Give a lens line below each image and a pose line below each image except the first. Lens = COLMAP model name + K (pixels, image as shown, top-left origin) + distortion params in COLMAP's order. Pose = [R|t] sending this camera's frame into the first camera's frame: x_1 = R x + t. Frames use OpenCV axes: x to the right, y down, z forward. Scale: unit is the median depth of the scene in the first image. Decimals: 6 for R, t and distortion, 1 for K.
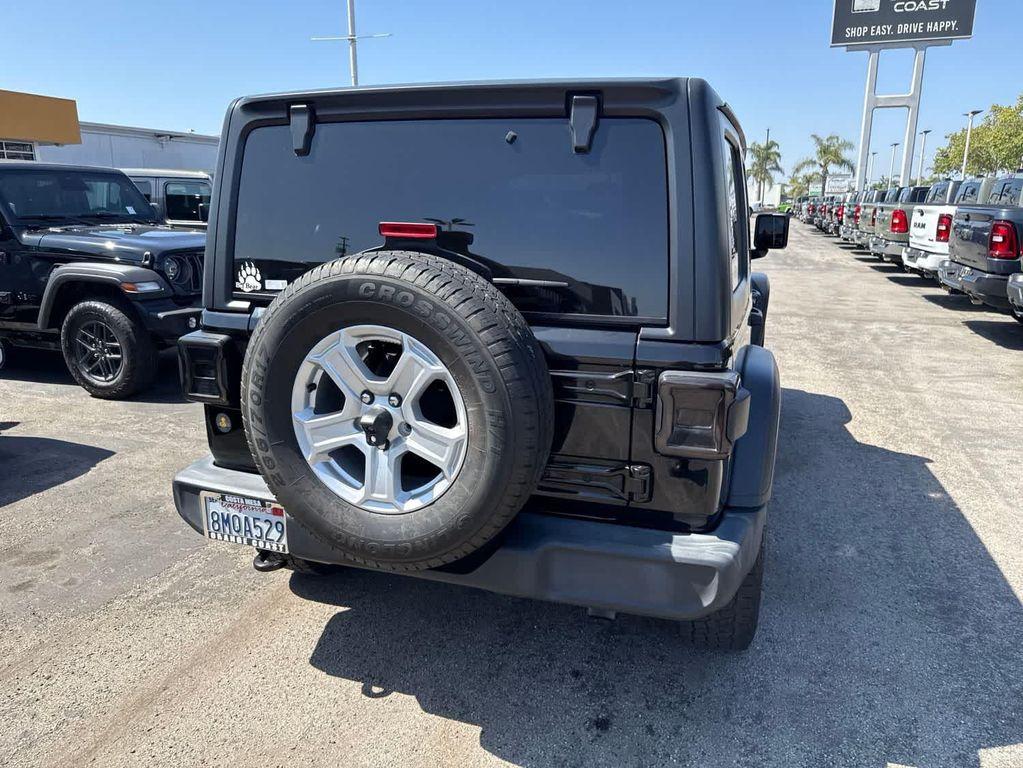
lens RADIAL K [[736.9, 0, 521.2], [0, 736.9, 360.3], [0, 0, 1]] dist [0.019357, -0.023221]
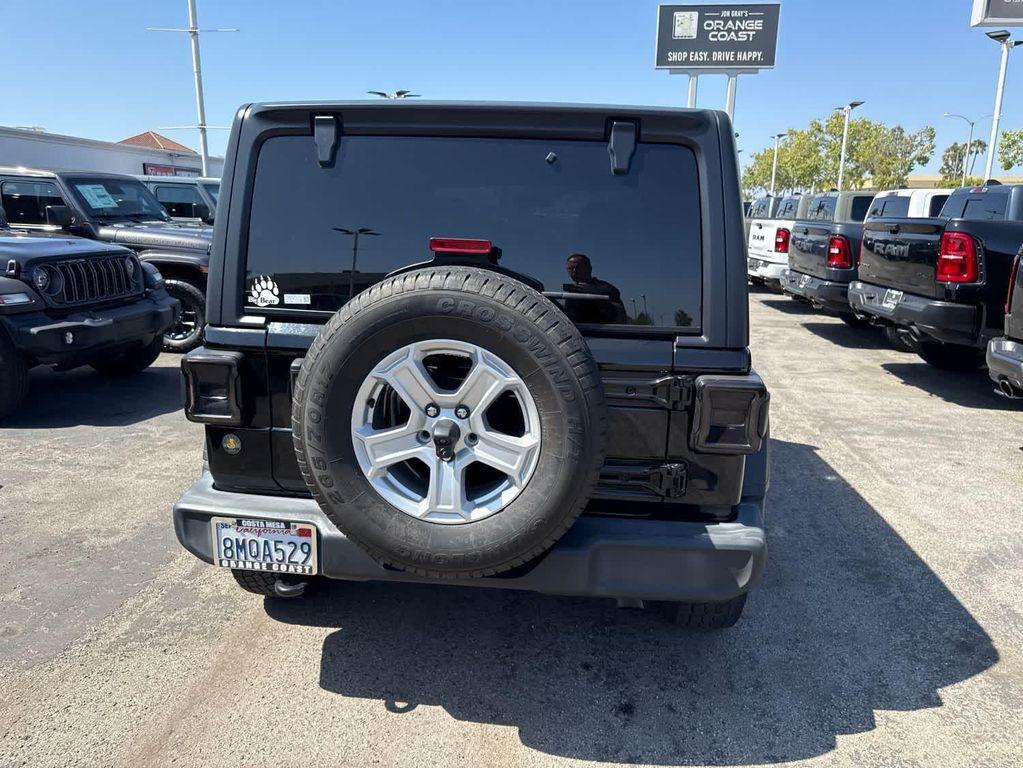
lens RADIAL K [[736.9, 0, 521.2], [0, 736.9, 360.3], [0, 0, 1]] dist [0.019357, -0.023221]
pose [[0.976052, -0.025691, 0.216013, -0.249788], [0.027555, 0.999604, -0.005622, -0.007837], [-0.215783, 0.011440, 0.976374, -0.011813]]
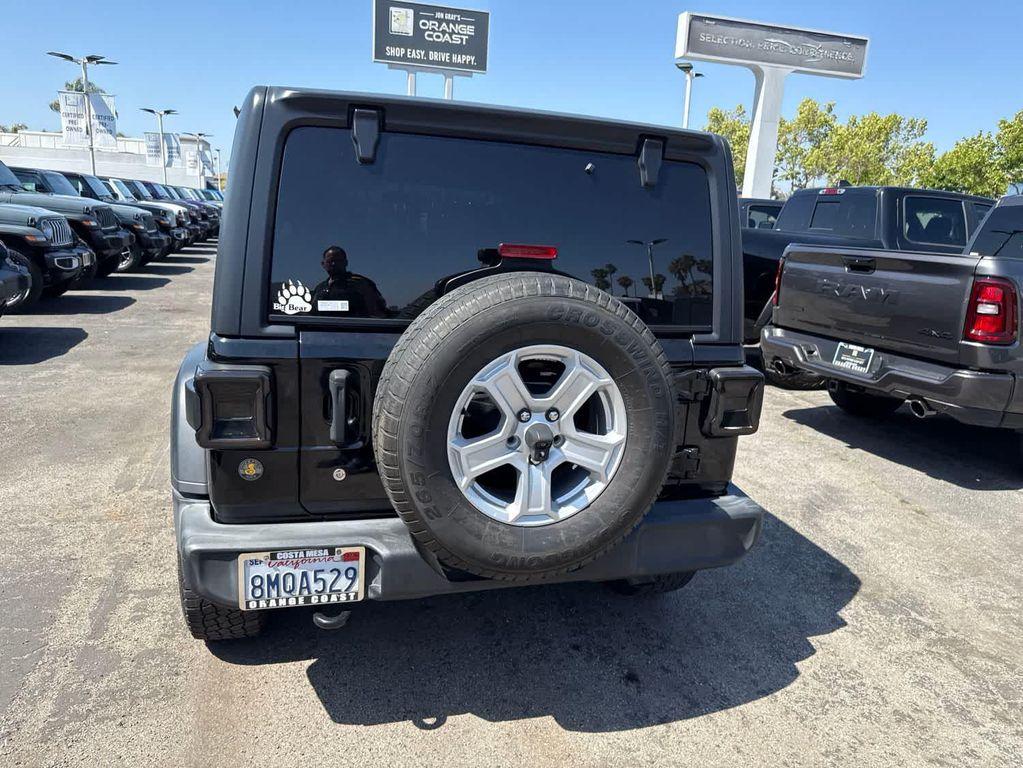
lens RADIAL K [[736.9, 0, 521.2], [0, 736.9, 360.3], [0, 0, 1]] dist [0.019357, -0.023221]
pose [[0.822783, -0.066540, 0.564447, -0.637340], [0.066095, 0.997587, 0.021255, -0.038975], [-0.564500, 0.019819, 0.825195, 0.130462]]
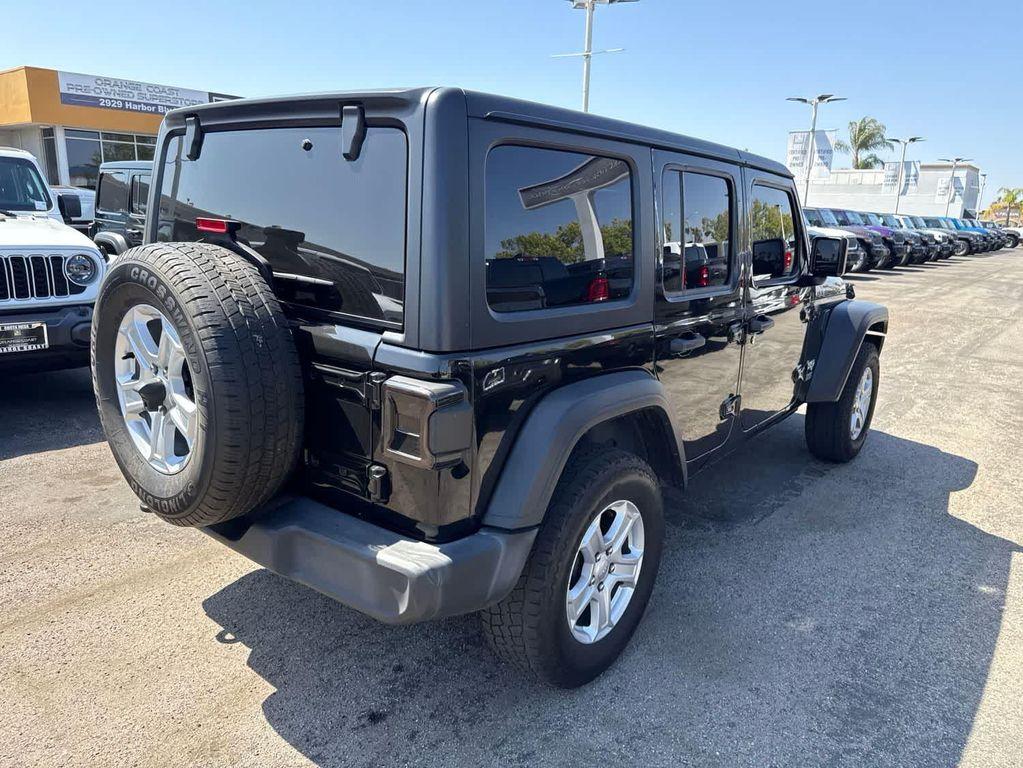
lens RADIAL K [[736.9, 0, 521.2], [0, 736.9, 360.3], [0, 0, 1]] dist [0.019357, -0.023221]
pose [[0.933284, 0.105589, -0.343267, 0.580528], [-0.111261, 0.993786, 0.003189, -0.023349], [0.341470, 0.035216, 0.939233, 0.089544]]
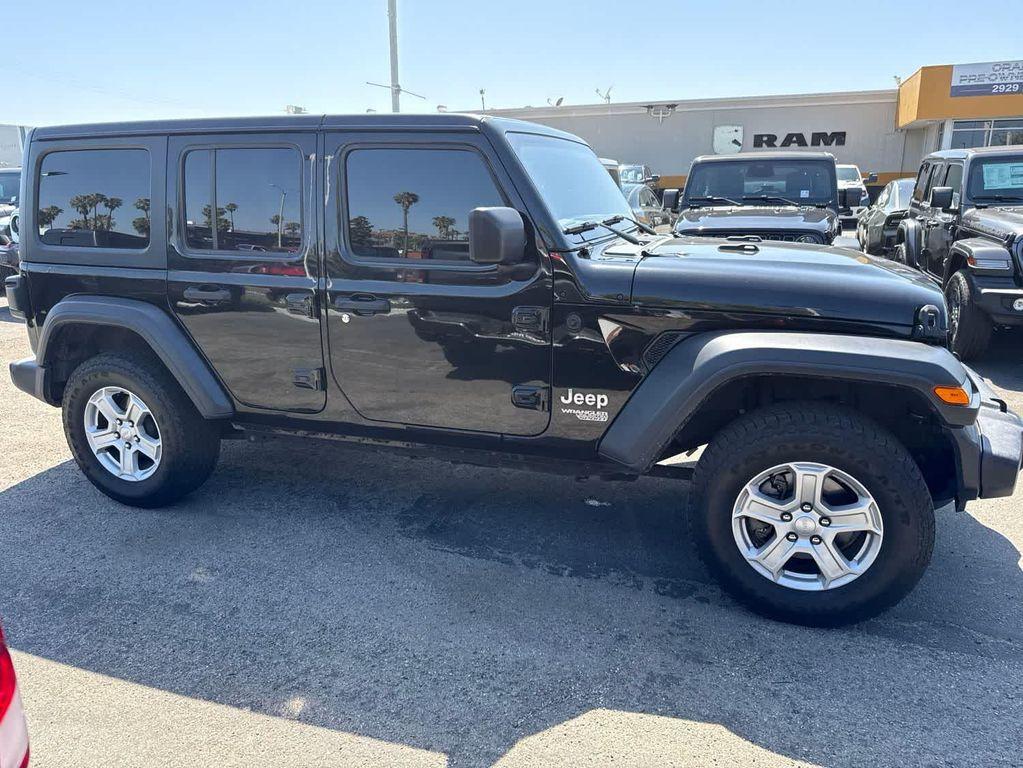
lens RADIAL K [[729.8, 0, 509.3], [0, 729.8, 361.9], [0, 0, 1]] dist [0.040714, -0.053410]
pose [[-0.041415, 0.230600, -0.972167, 1.814484], [-0.202747, 0.950819, 0.234174, -0.409083], [0.978355, 0.206802, 0.007375, 1.912721]]
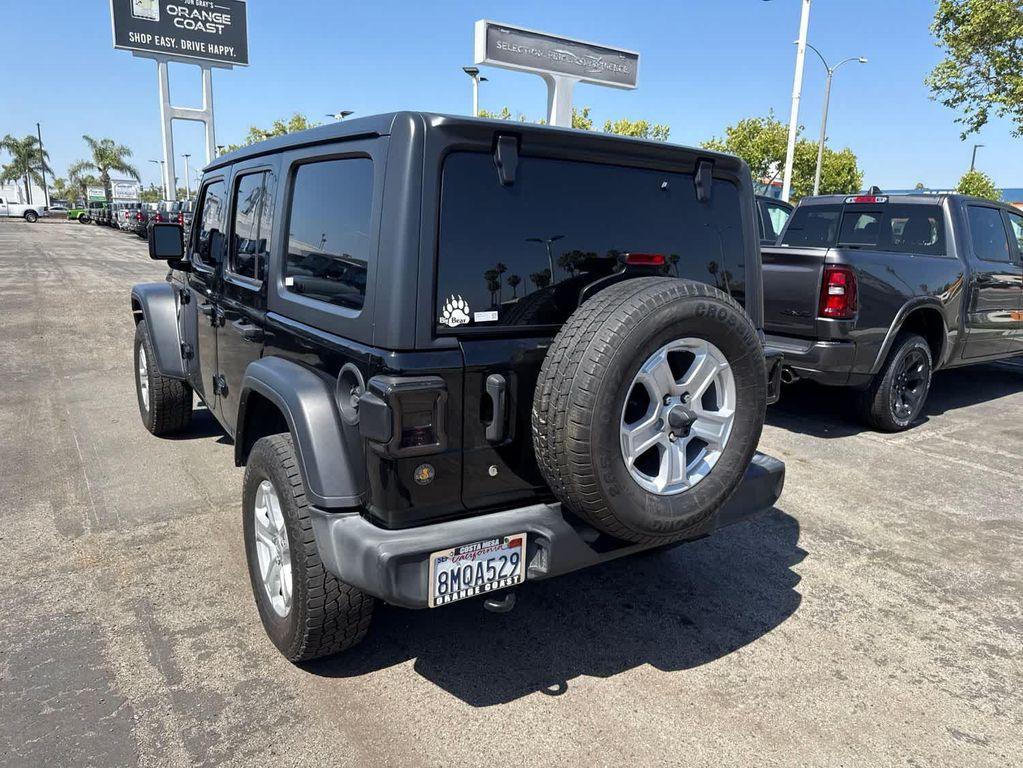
lens RADIAL K [[738.8, 0, 517.7], [0, 738.8, 353.0], [0, 0, 1]] dist [0.035147, -0.041841]
pose [[0.613141, -0.115339, 0.781508, -1.052886], [0.130590, 0.990472, 0.043722, -0.089432], [-0.779105, 0.075249, 0.622361, 0.351515]]
